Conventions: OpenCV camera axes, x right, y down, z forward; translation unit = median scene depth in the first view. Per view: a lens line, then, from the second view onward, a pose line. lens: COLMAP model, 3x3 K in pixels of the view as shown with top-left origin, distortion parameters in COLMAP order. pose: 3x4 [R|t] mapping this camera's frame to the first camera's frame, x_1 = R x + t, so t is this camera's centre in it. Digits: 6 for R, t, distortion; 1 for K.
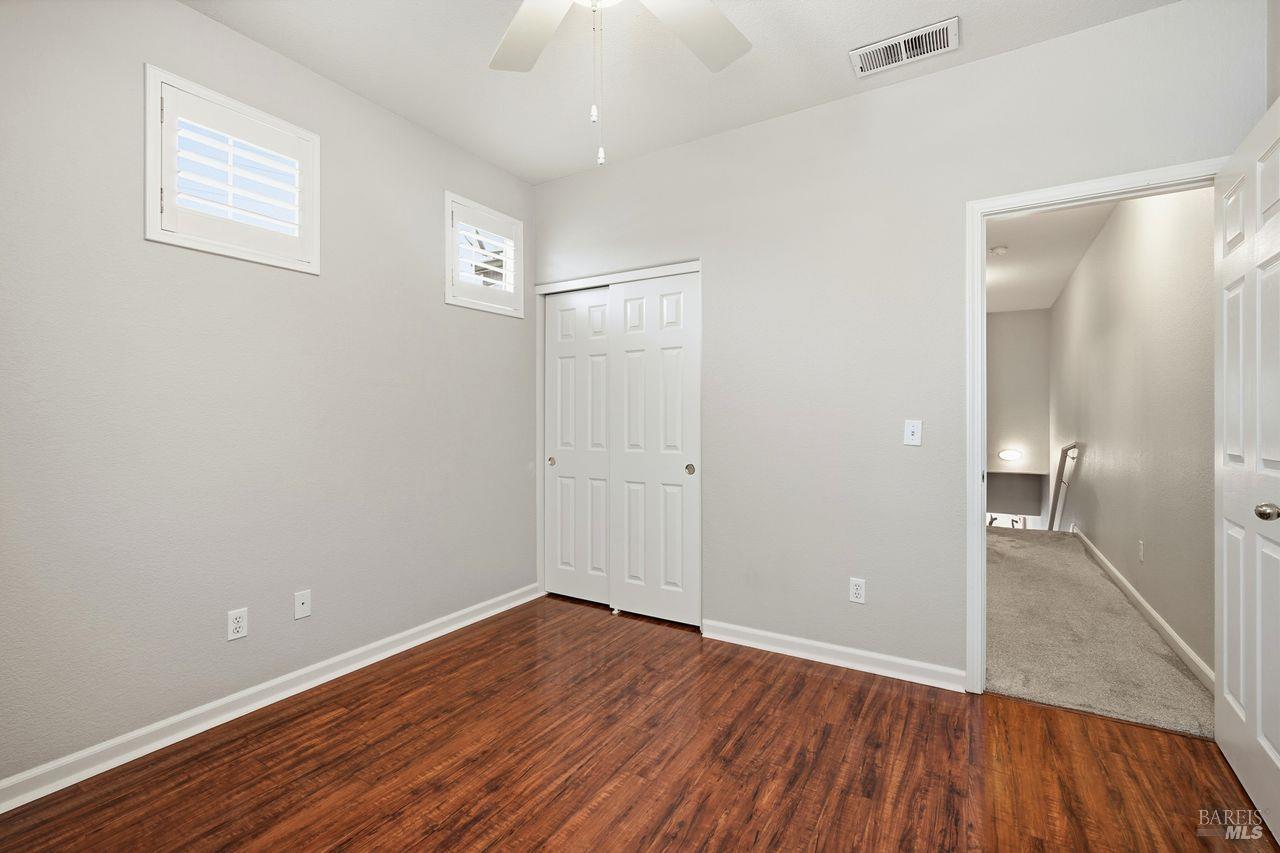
lens RADIAL K [[553.6, 0, 643.0], [0, 553.6, 422.4], [0, 0, 1]] dist [-0.010375, 0.000941]
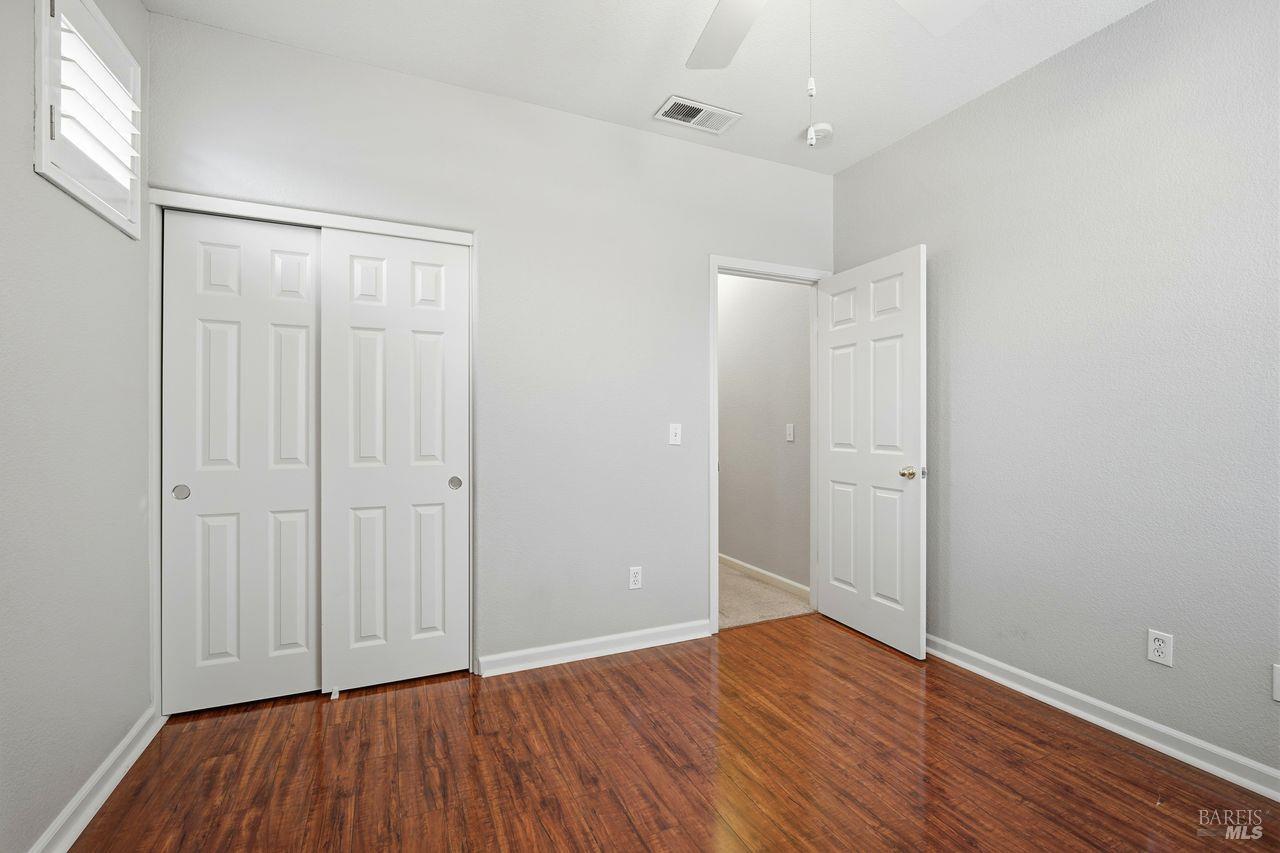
lens RADIAL K [[553.6, 0, 629.4], [0, 553.6, 421.8], [0, 0, 1]] dist [-0.010375, 0.000941]
pose [[0.570431, 0.001501, 0.821344, -0.579705], [-0.001567, 0.999998, -0.000739, -0.007974], [-0.821344, -0.000866, 0.570433, 0.413137]]
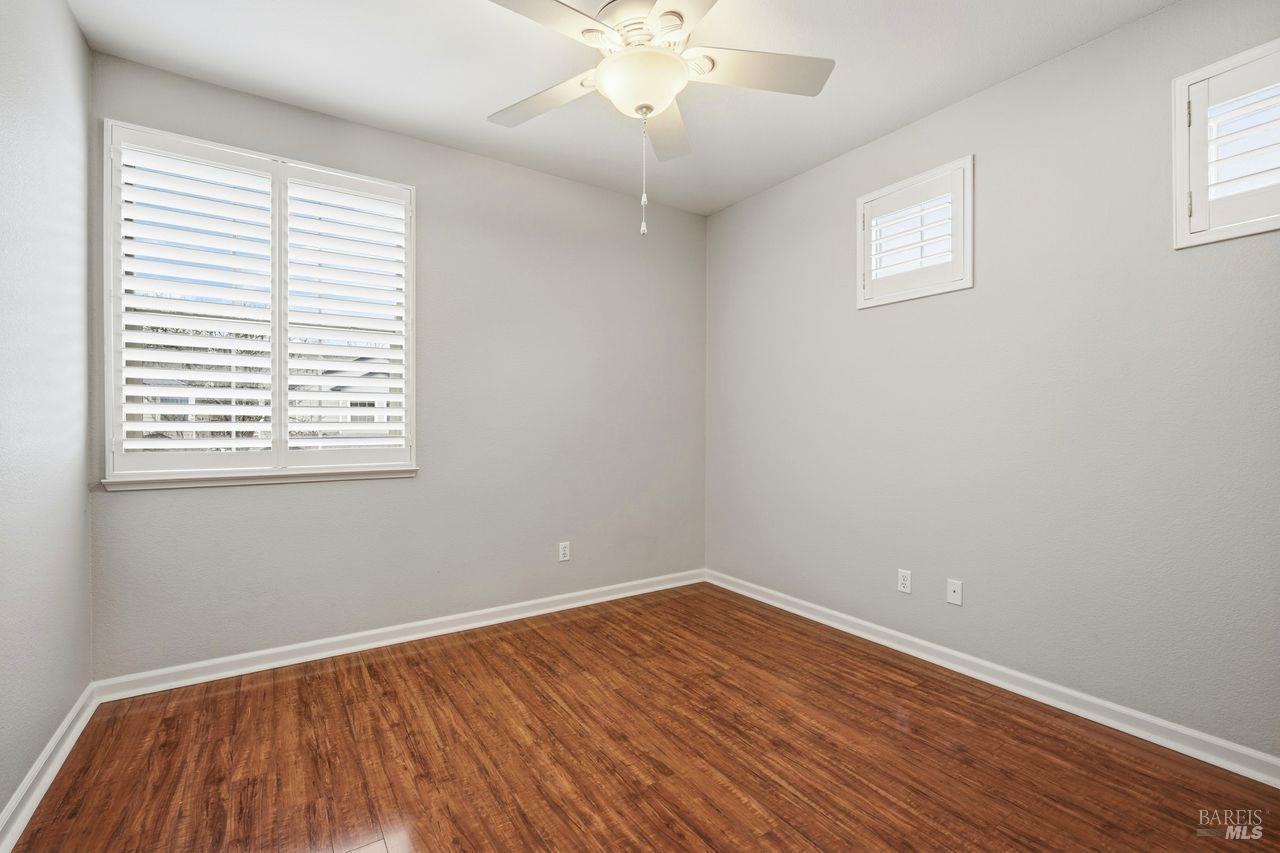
lens RADIAL K [[553.6, 0, 621.8], [0, 553.6, 427.2], [0, 0, 1]] dist [-0.010375, 0.000941]
pose [[-0.437850, 0.011191, -0.898978, 0.665843], [-0.006094, 0.999863, 0.015414, -0.012533], [0.899027, 0.012227, -0.437722, 0.886406]]
